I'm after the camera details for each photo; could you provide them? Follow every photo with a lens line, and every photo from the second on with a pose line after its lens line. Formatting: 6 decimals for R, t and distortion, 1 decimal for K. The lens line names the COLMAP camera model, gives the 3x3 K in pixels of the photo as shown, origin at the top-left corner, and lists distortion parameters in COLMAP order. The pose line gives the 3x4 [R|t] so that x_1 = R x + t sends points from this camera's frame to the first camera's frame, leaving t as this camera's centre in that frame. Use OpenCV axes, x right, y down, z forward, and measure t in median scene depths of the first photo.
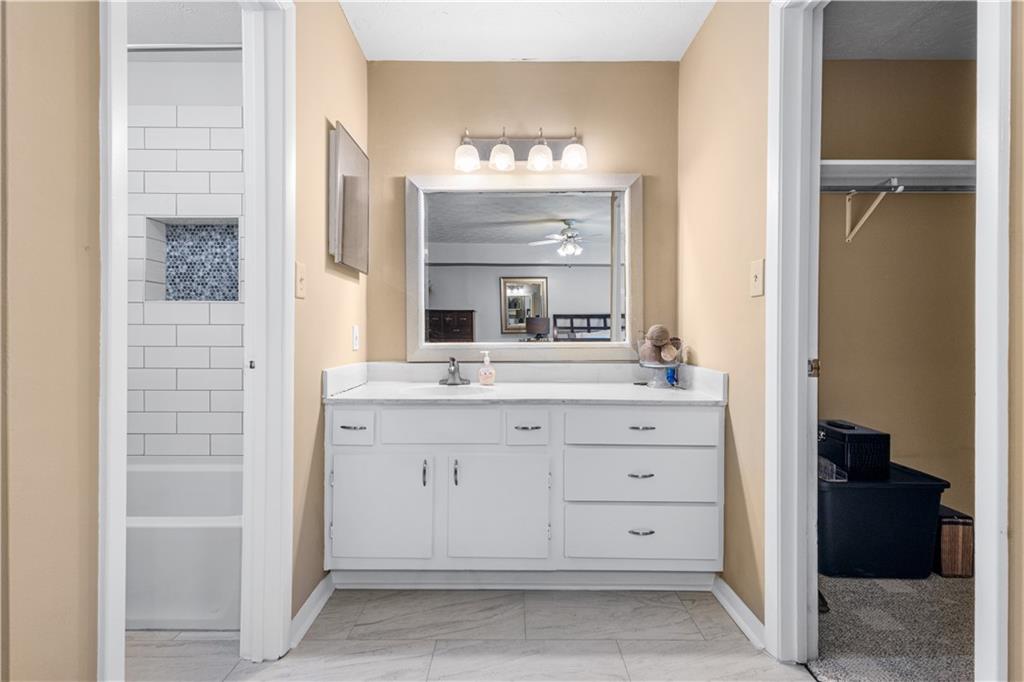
lens RADIAL K [[472.0, 0, 509.2], [0, 472.0, 338.2], [0, 0, 1]] dist [0.015063, 0.000452]
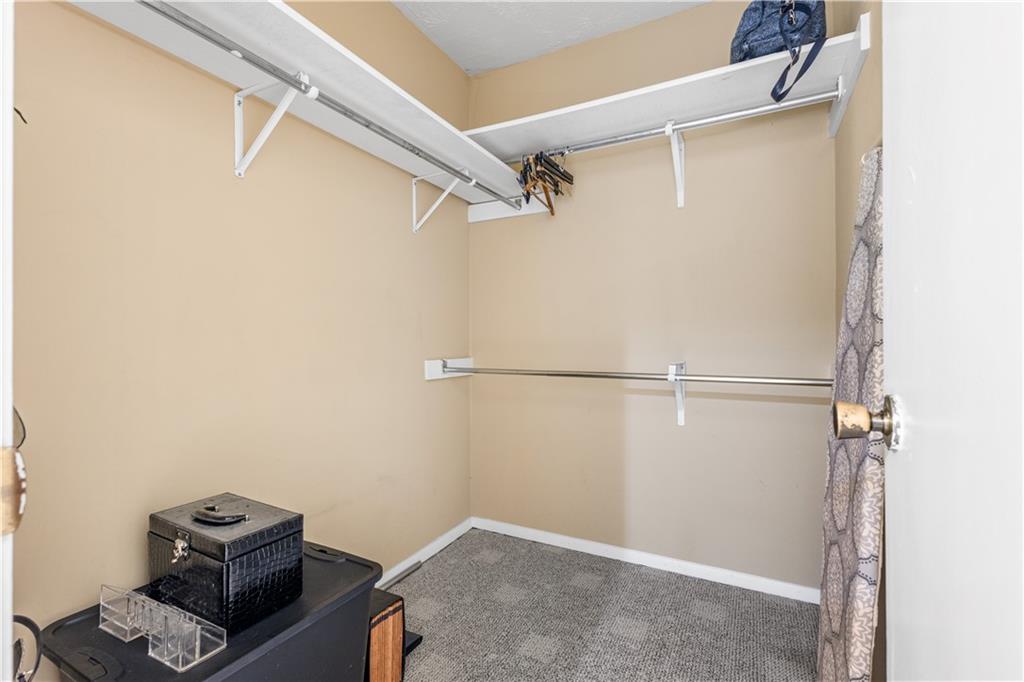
lens RADIAL K [[472.0, 0, 512.2], [0, 472.0, 343.4], [0, 0, 1]] dist [0.015063, 0.000452]
pose [[0.454049, -0.009993, 0.890921, 0.422965], [0.004244, 0.999950, 0.009052, 0.000959], [-0.890967, -0.000329, 0.454069, 0.538845]]
